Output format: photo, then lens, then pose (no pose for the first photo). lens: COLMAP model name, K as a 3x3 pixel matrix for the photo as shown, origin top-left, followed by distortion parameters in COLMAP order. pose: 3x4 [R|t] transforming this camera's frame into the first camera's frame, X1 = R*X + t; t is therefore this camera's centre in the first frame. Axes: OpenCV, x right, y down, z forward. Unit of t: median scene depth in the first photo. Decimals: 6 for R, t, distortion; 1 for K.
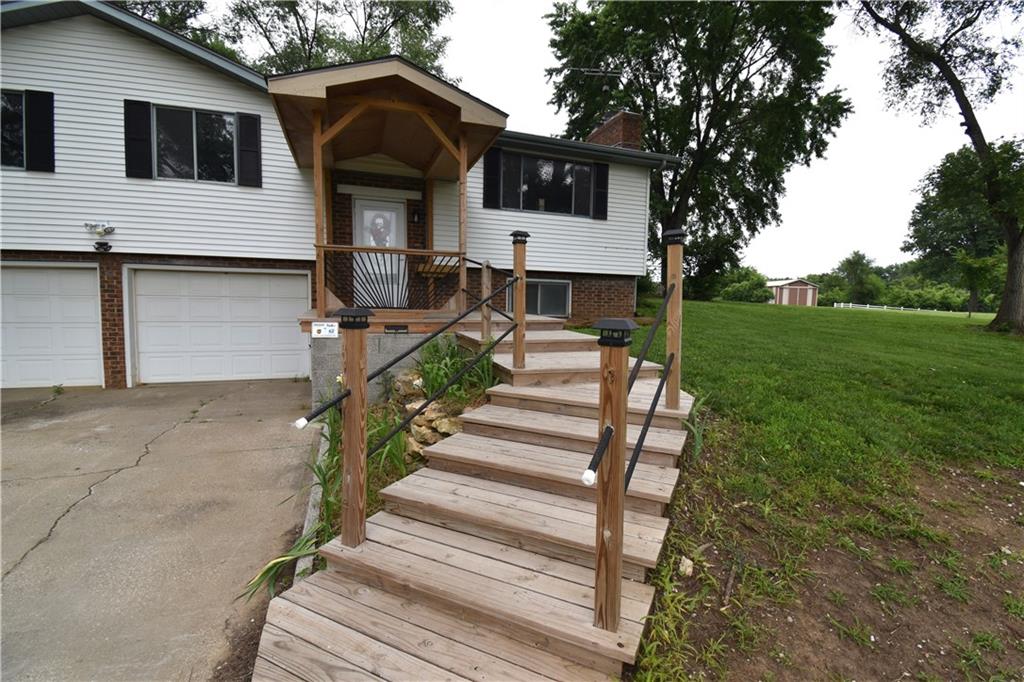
lens RADIAL K [[452.5, 0, 515.4], [0, 452.5, 339.2], [0, 0, 1]] dist [0.020326, -0.027190]
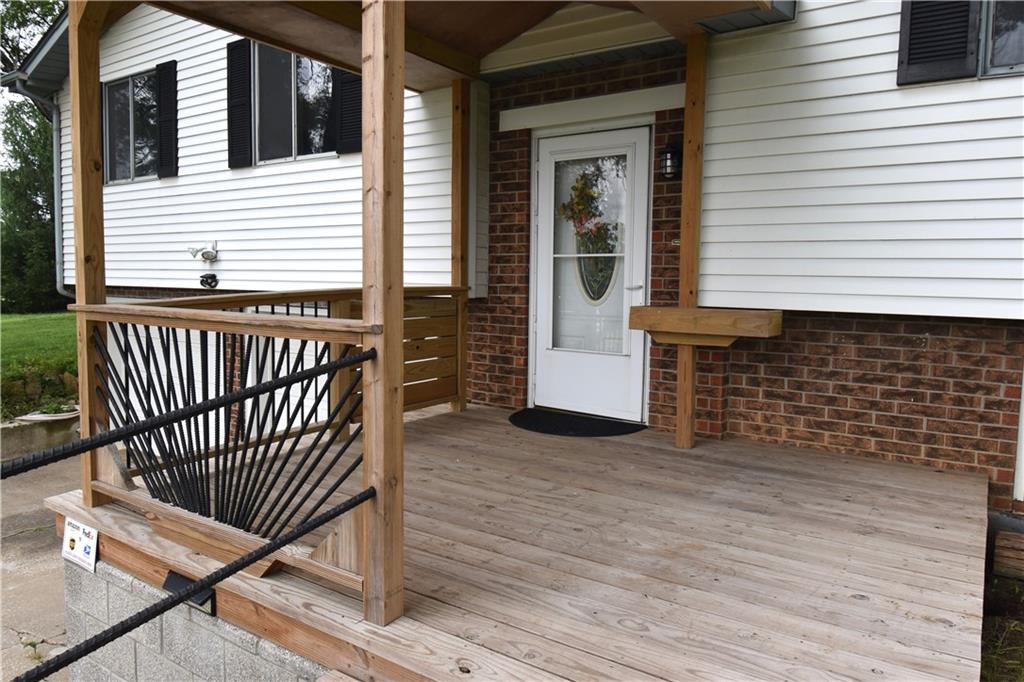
lens RADIAL K [[707.6, 0, 512.0], [0, 707.6, 341.0], [0, 0, 1]] dist [-0.000664, -0.006904]
pose [[0.583129, 0.062502, -0.809972, 0.174890], [-0.077266, 0.996783, 0.021291, -0.170618], [0.808697, 0.050168, 0.586082, 0.742684]]
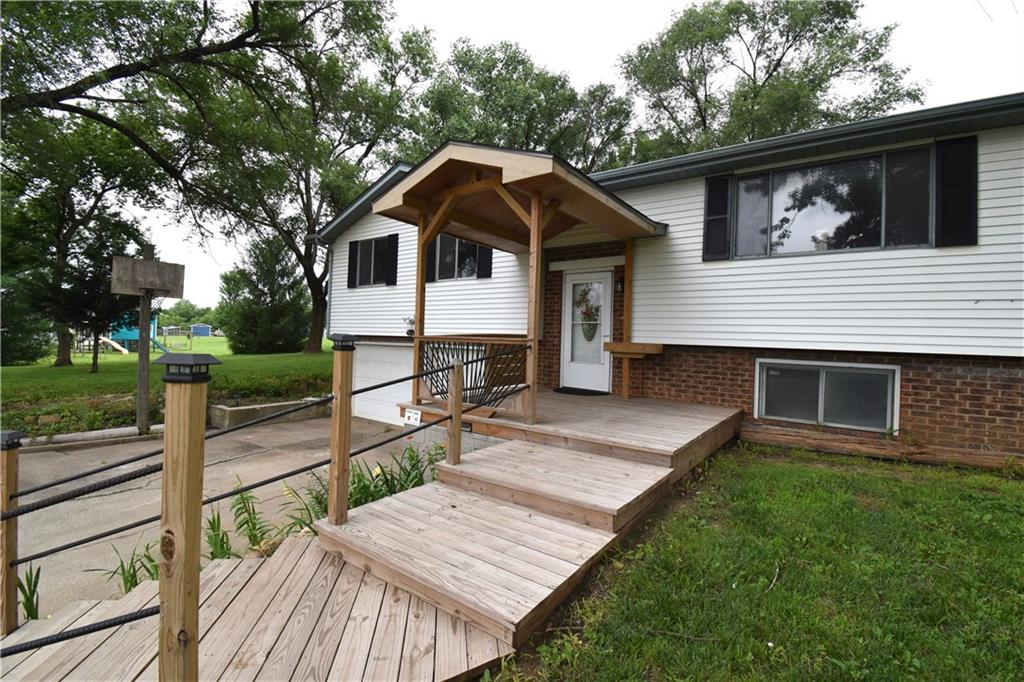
lens RADIAL K [[452.5, 0, 515.4], [0, 452.5, 339.2], [0, 0, 1]] dist [0.020326, -0.027190]
pose [[0.555258, -0.002532, -0.831674, 0.454453], [-0.094435, 0.993336, -0.066072, -0.118590], [0.826299, 0.115226, 0.551319, 0.474844]]
